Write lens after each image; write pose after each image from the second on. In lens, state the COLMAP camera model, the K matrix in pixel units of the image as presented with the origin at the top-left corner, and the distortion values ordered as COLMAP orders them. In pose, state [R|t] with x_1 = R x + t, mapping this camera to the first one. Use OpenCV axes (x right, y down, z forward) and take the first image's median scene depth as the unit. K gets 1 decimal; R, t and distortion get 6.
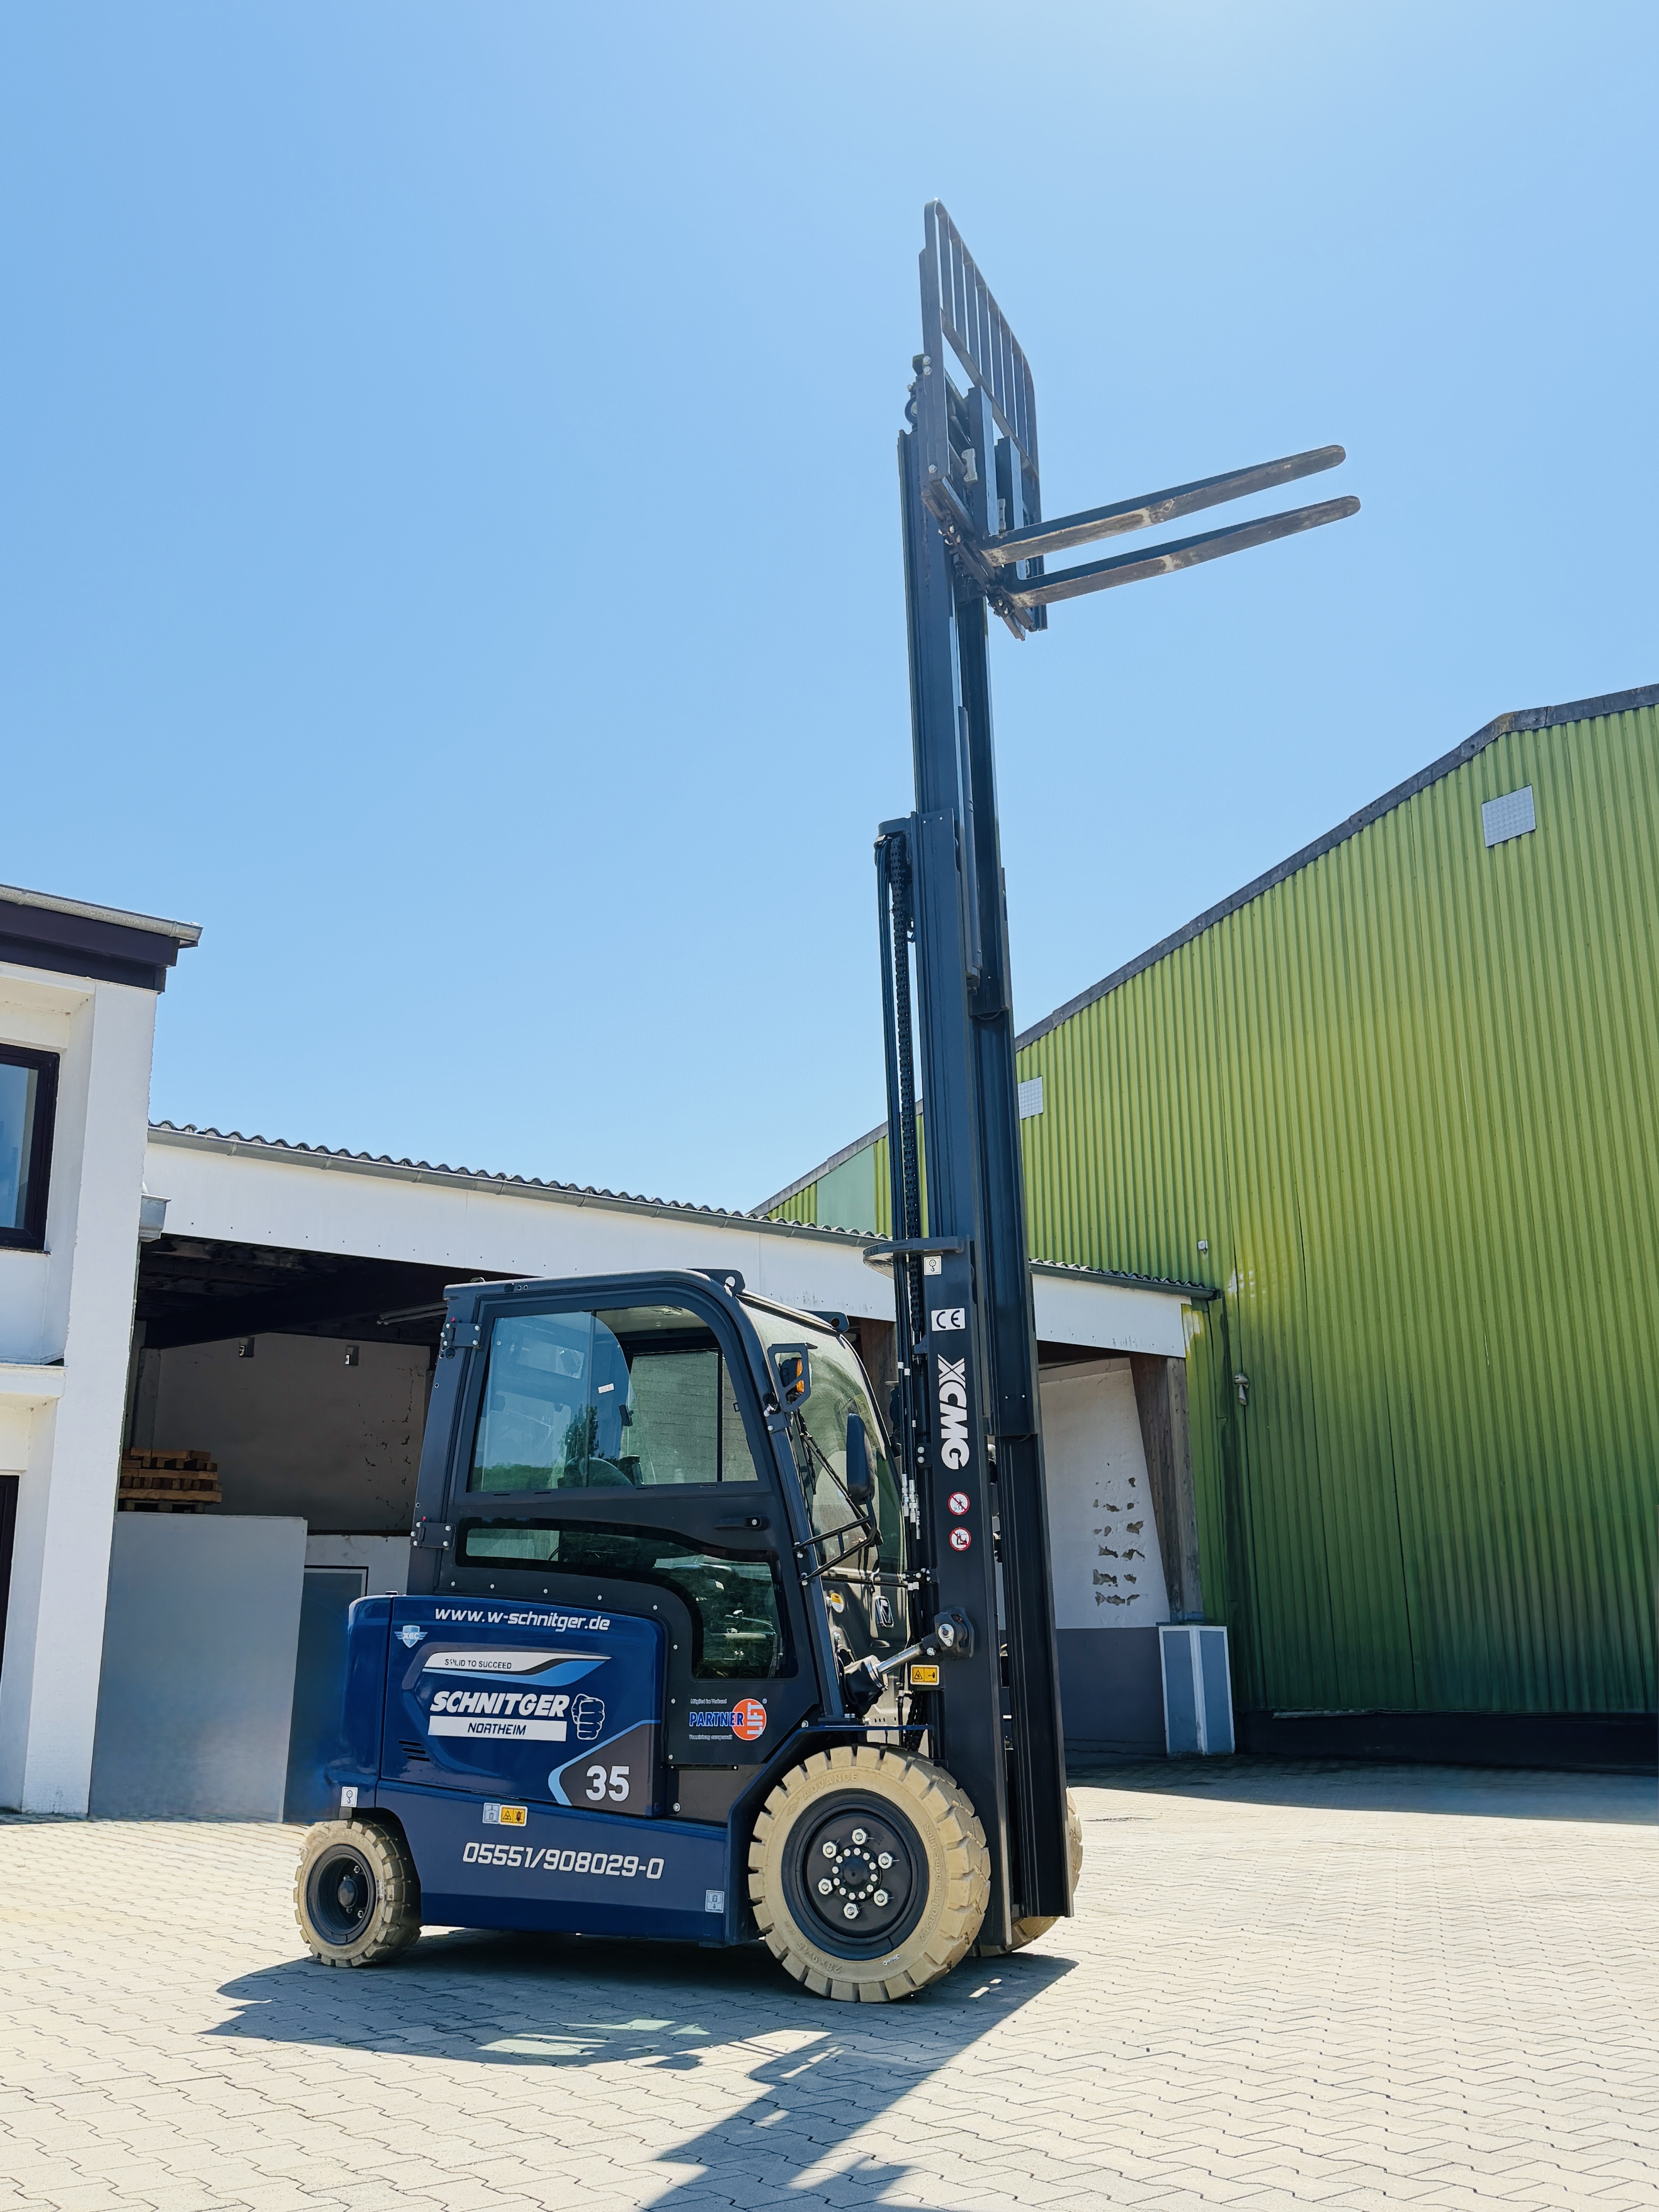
lens RADIAL K [[2020.1, 0, 829.5], [0, 2020.1, 1106.0], [0, 0, 1]] dist [0.114143, -0.697478]
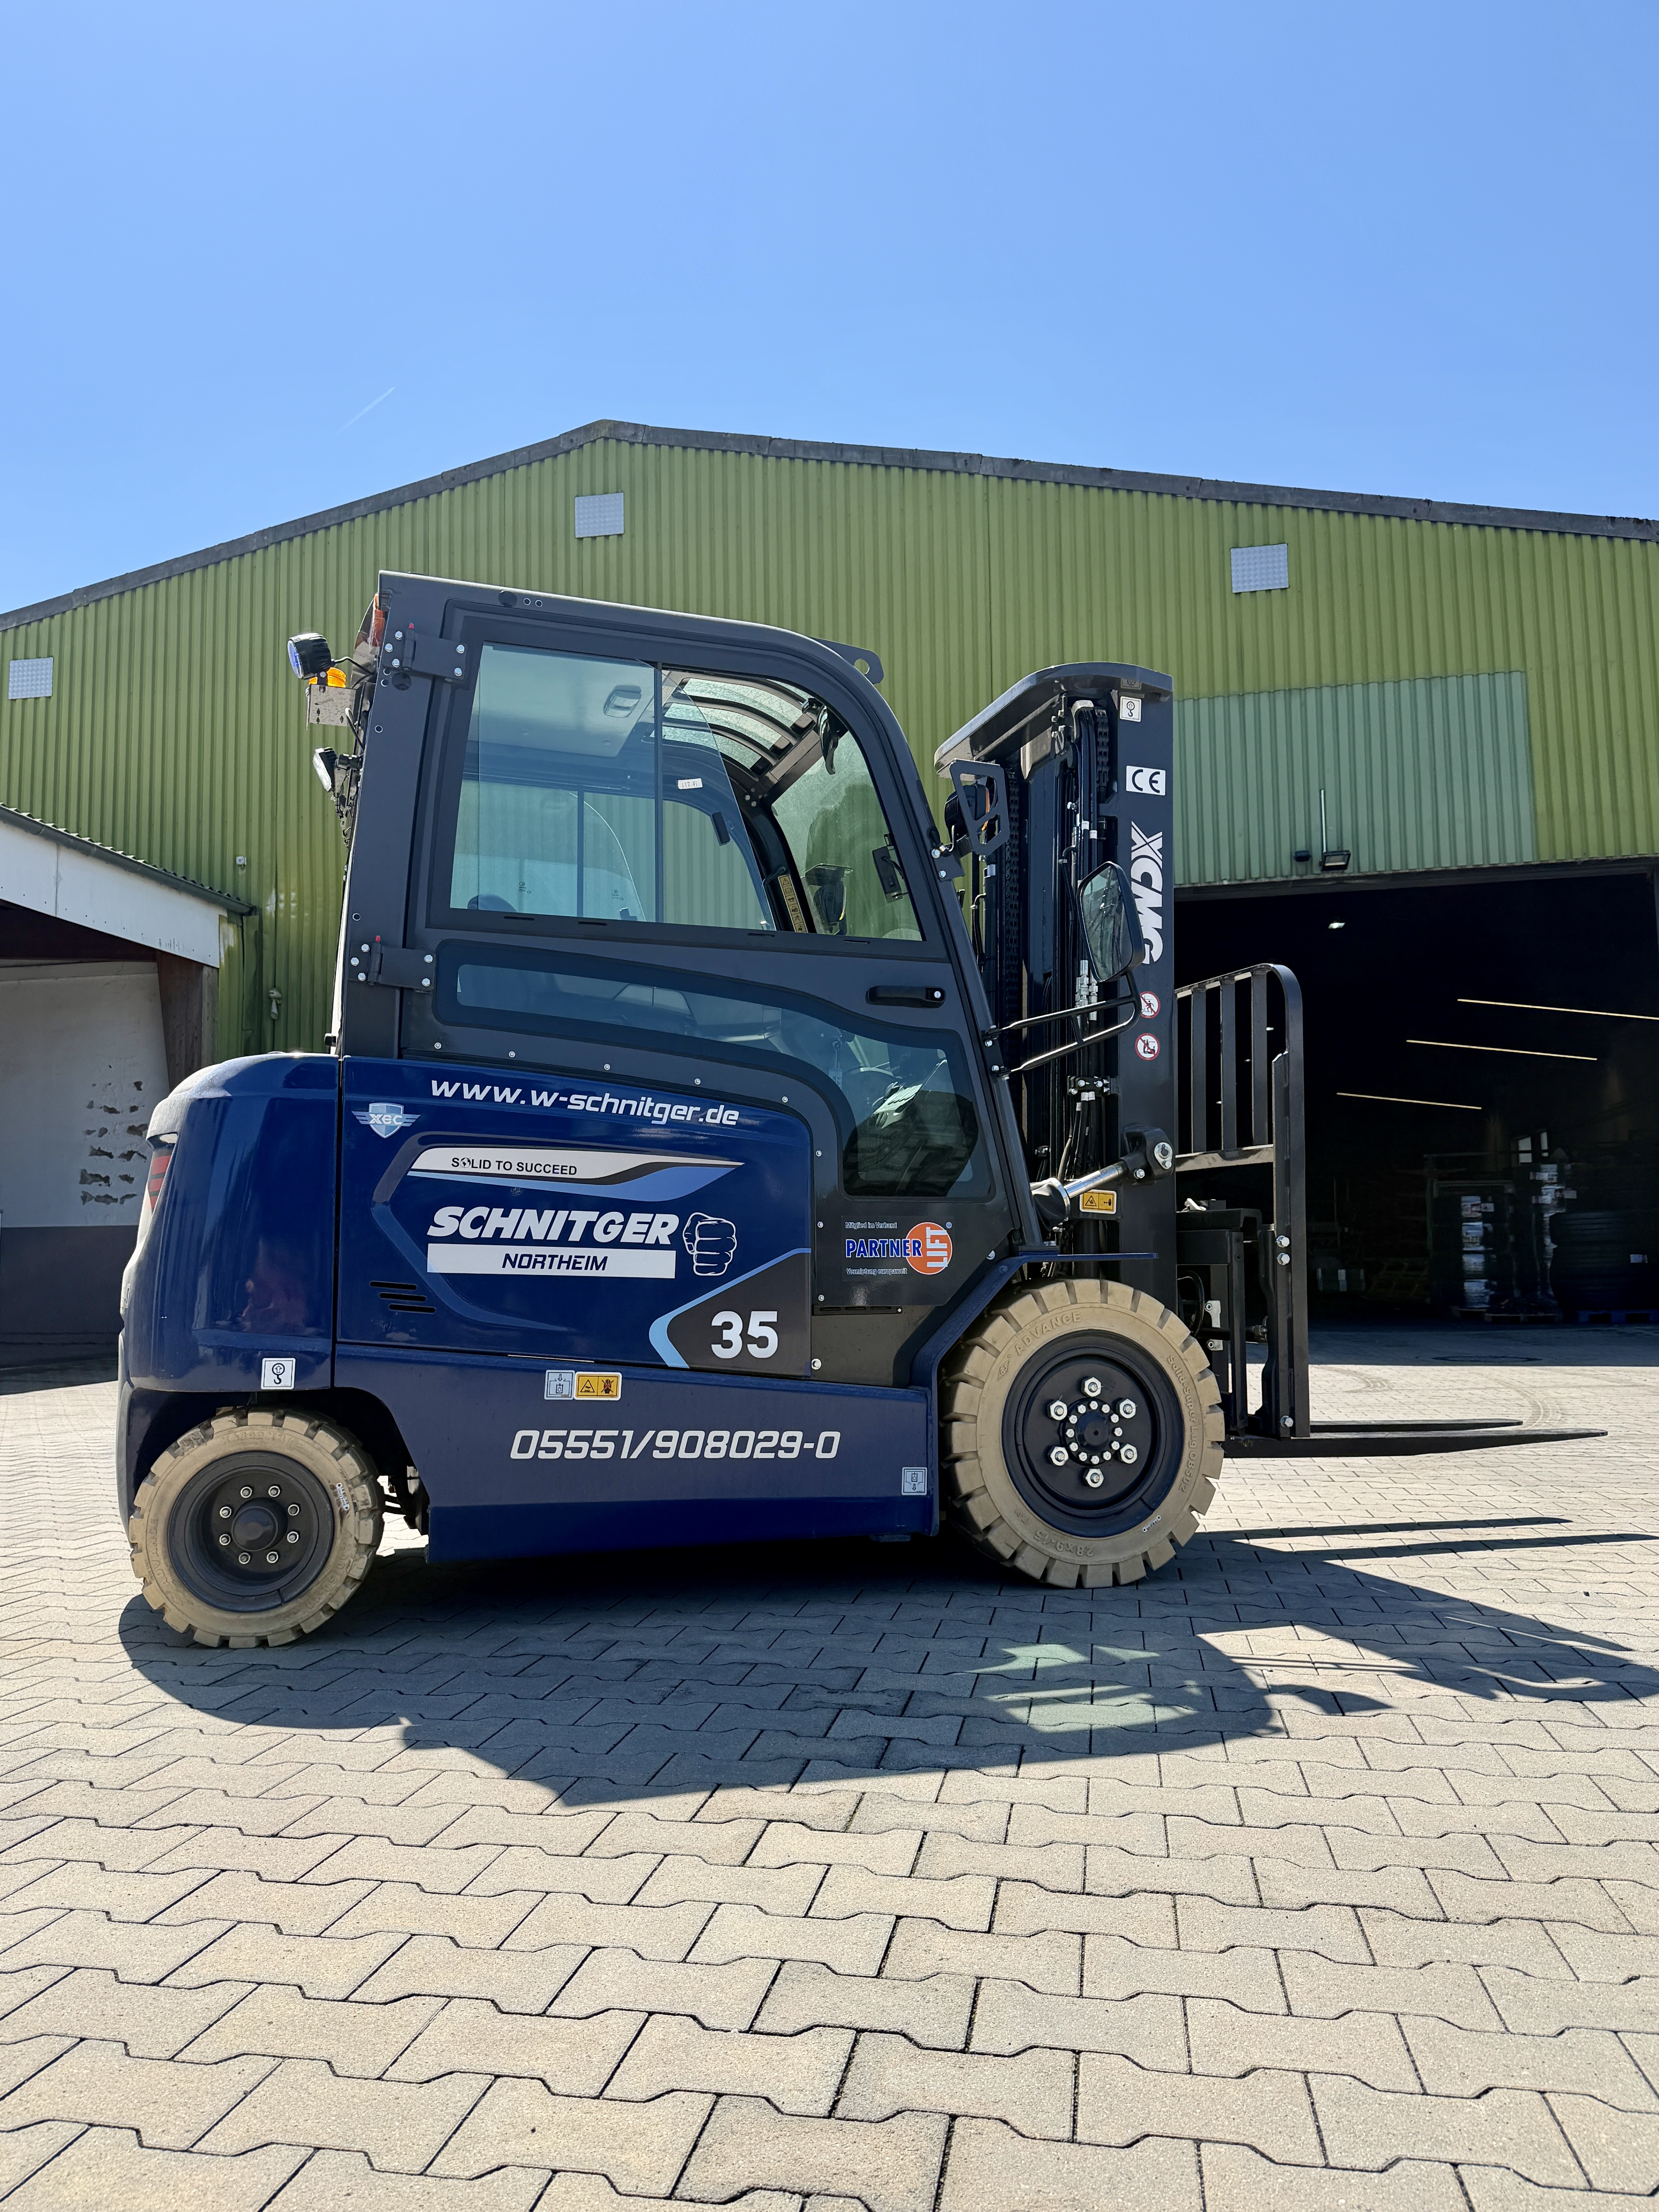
lens RADIAL K [[1664.5, 0, 831.4], [0, 1664.5, 1194.4], [0, 0, 1]] dist [-0.046723, -0.001452]
pose [[0.733914, 0.040514, 0.678033, -0.473856], [-0.182500, 0.973276, 0.139385, 0.195724], [-0.654266, -0.226038, 0.721695, 0.559929]]
